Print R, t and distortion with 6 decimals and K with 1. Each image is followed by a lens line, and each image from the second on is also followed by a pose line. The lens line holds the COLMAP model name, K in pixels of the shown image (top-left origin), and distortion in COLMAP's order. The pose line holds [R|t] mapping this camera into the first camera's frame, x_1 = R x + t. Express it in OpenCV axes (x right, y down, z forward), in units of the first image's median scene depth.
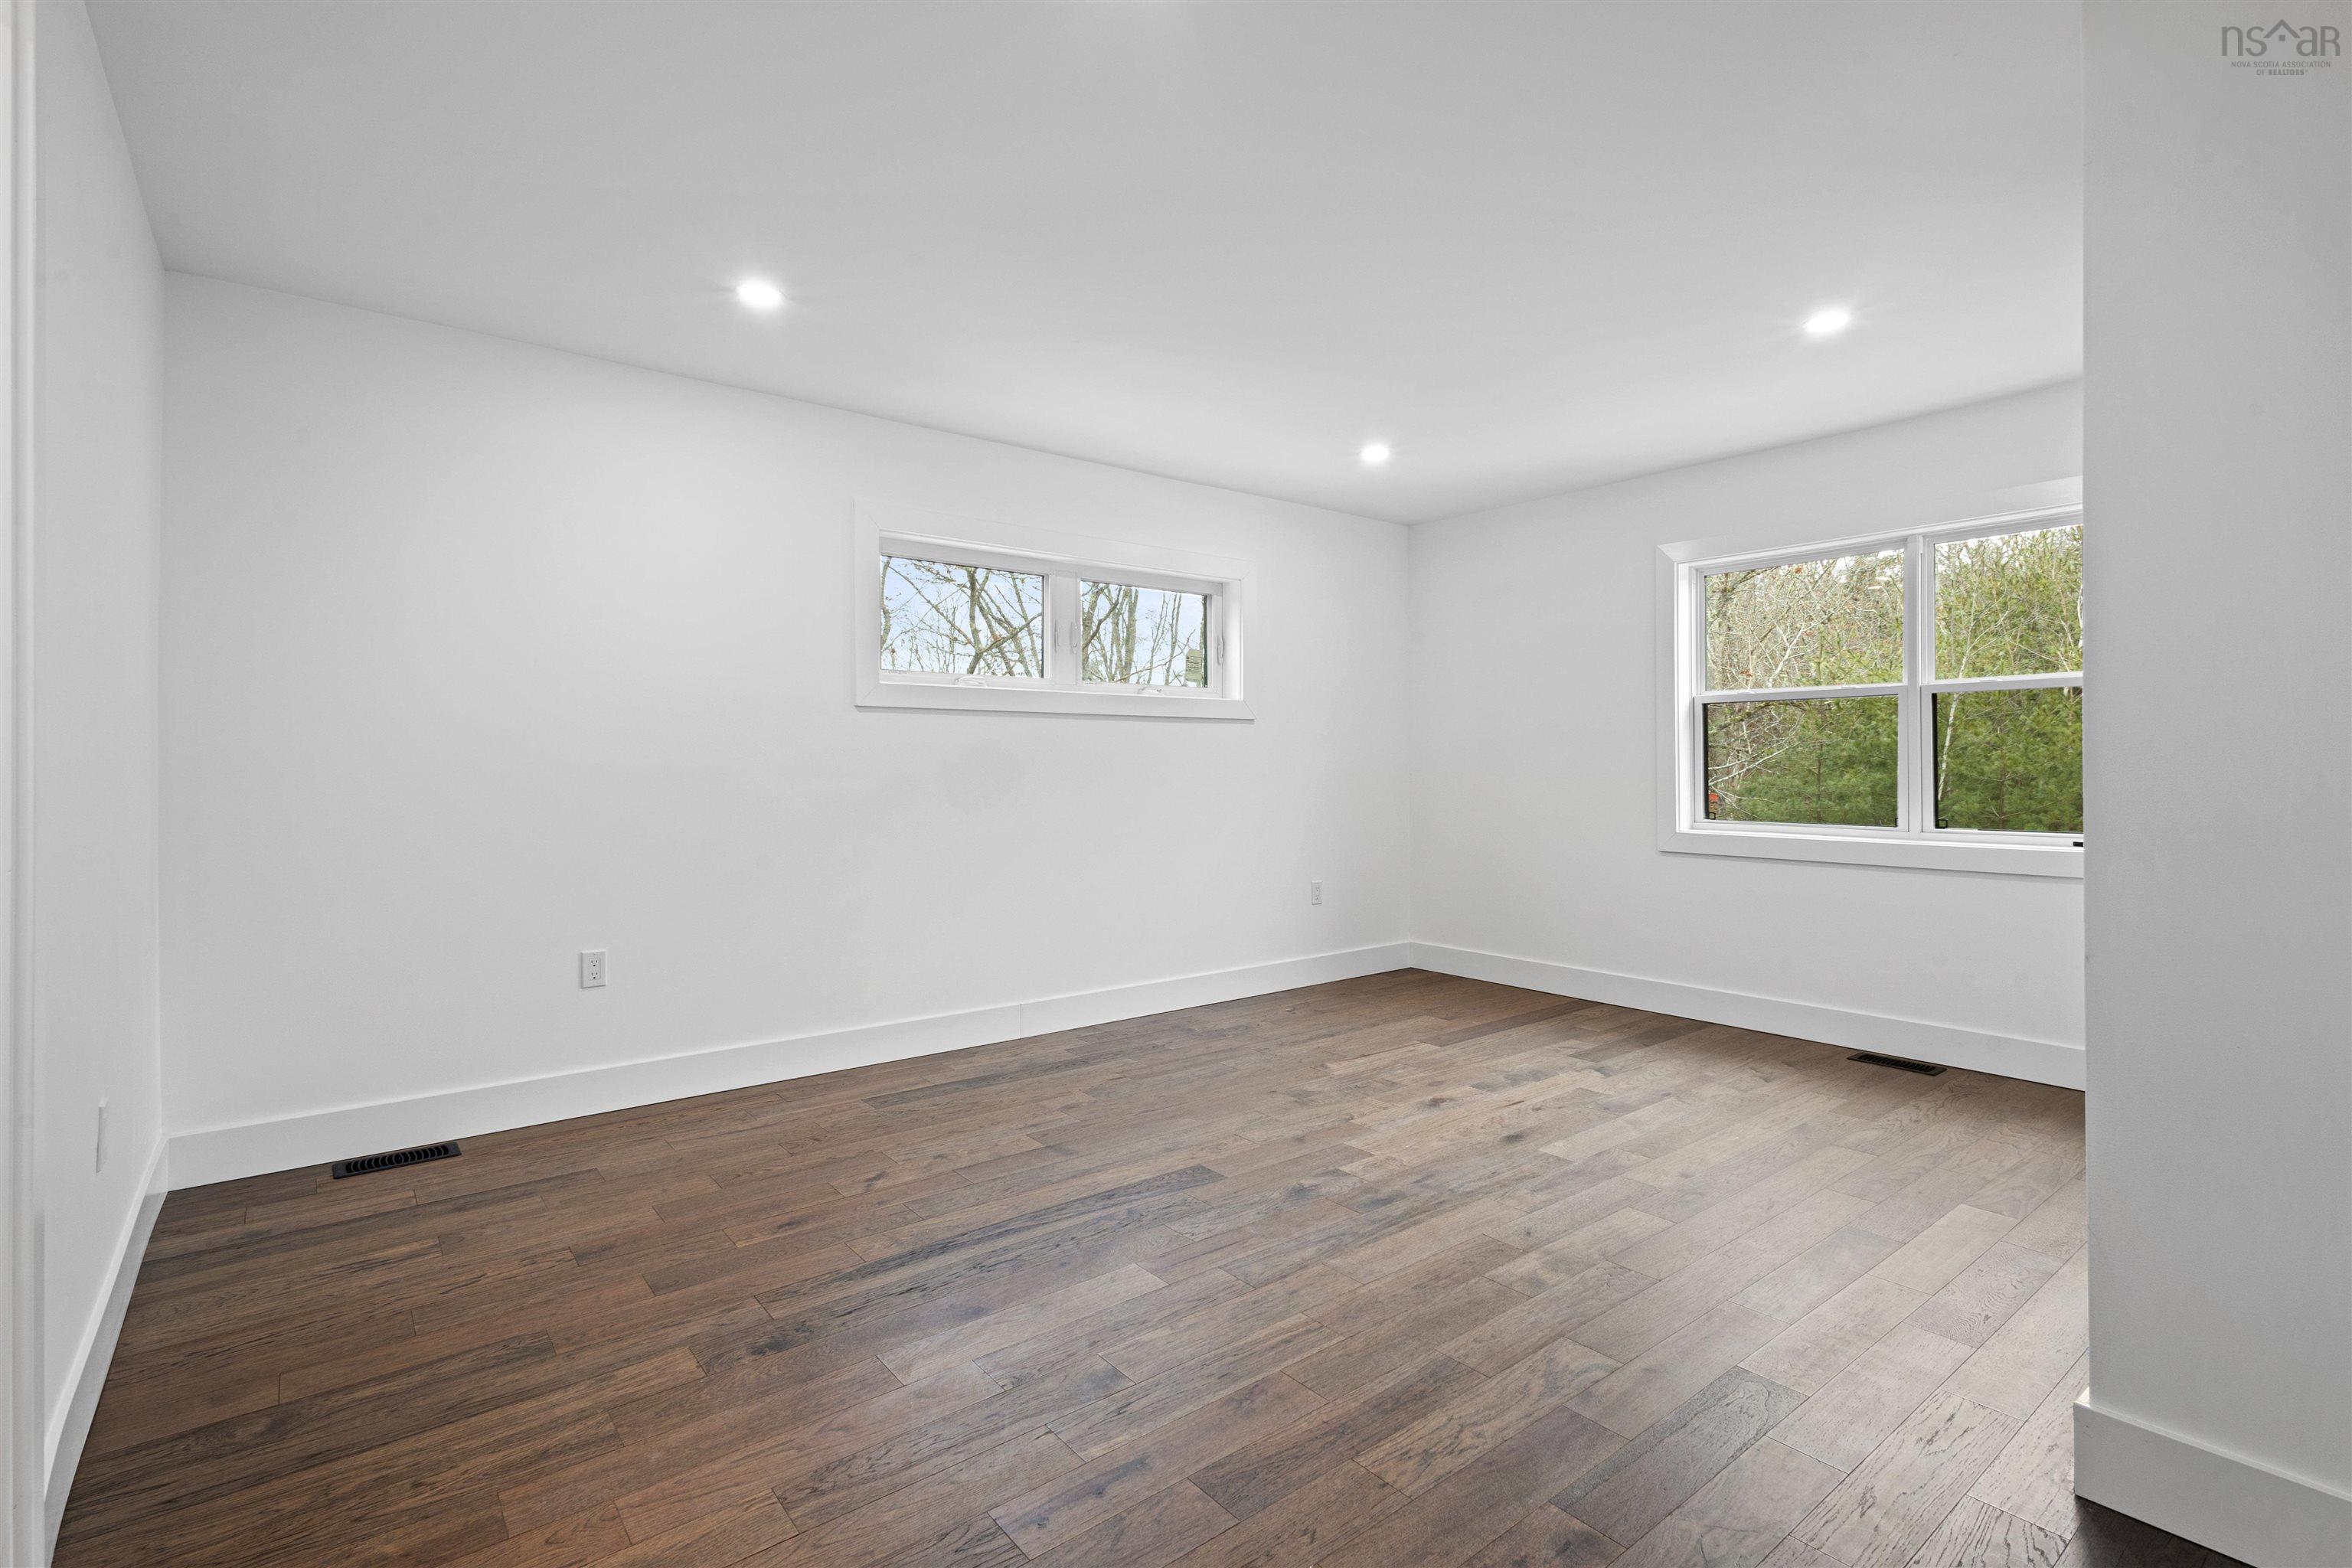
lens RADIAL K [[1101.7, 0, 1176.3], [0, 1101.7, 772.9], [0, 0, 1]] dist [0.003168, 0.000228]
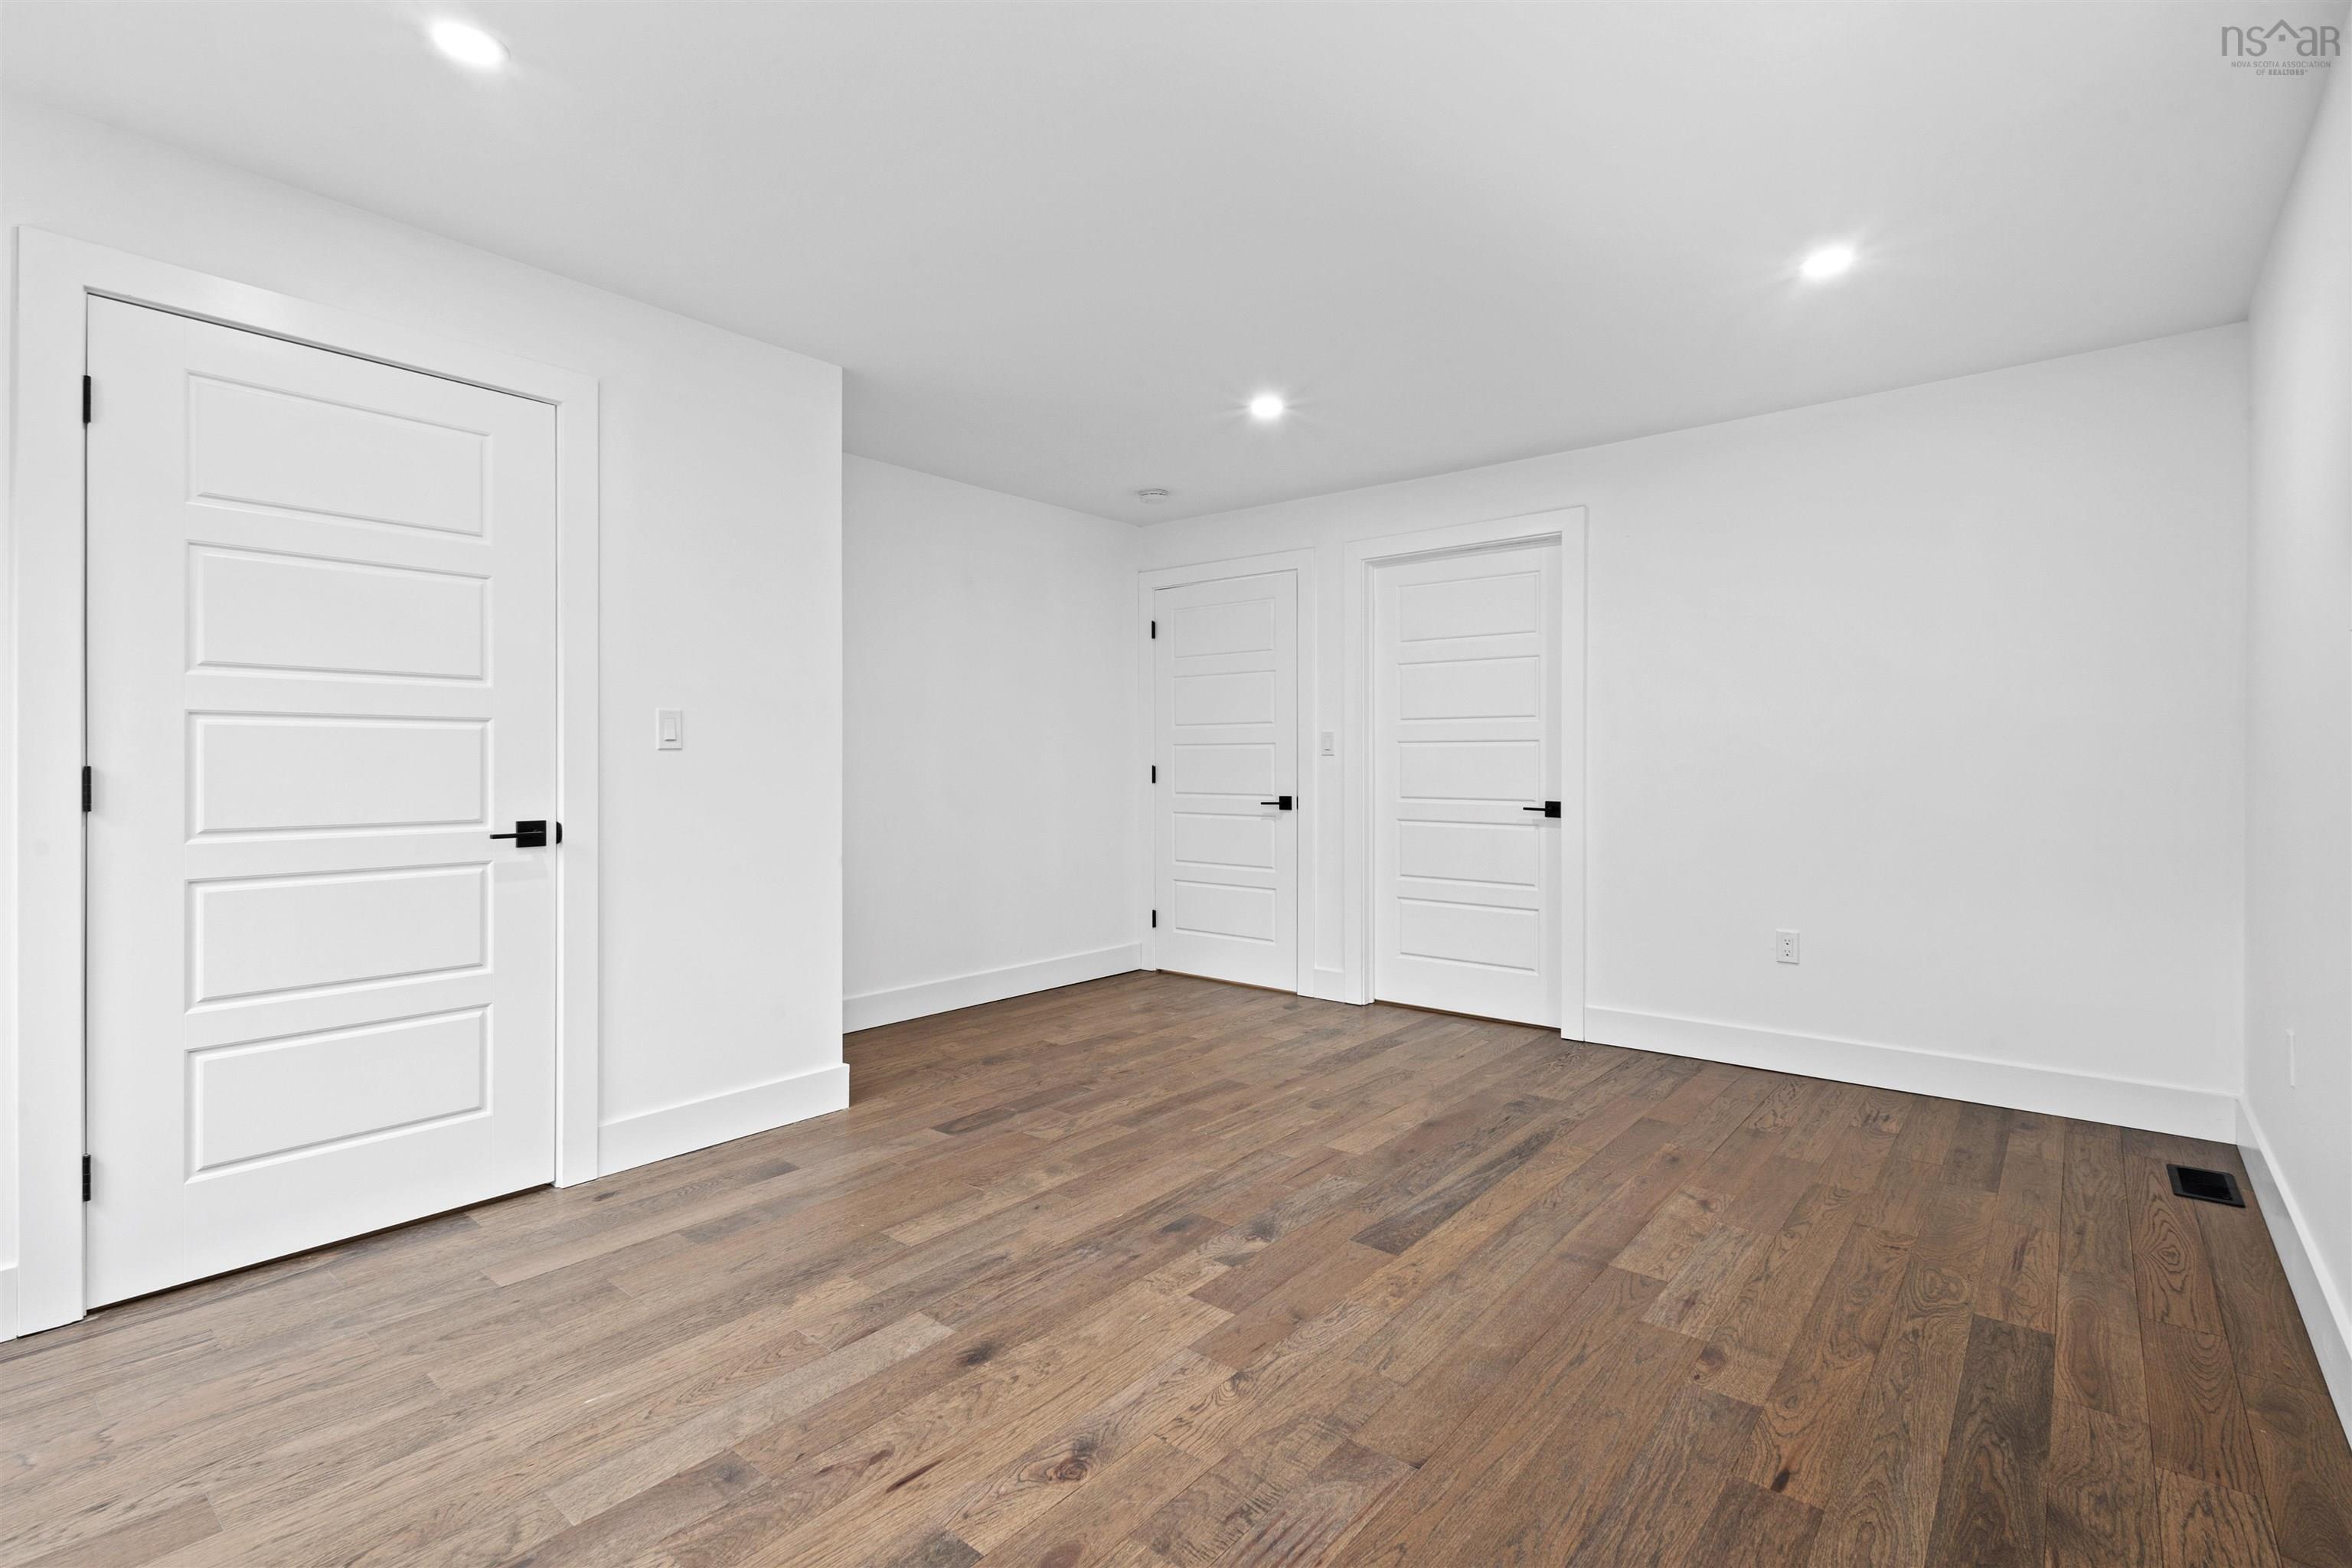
lens RADIAL K [[1101.7, 0, 1174.7], [0, 1101.7, 772.0], [0, 0, 1]] dist [0.003168, 0.000228]
pose [[-0.978536, 0.002874, -0.206055, 0.362615], [0.000055, 0.999906, 0.013689, -0.013216], [0.206075, 0.013384, -0.978445, 1.832714]]
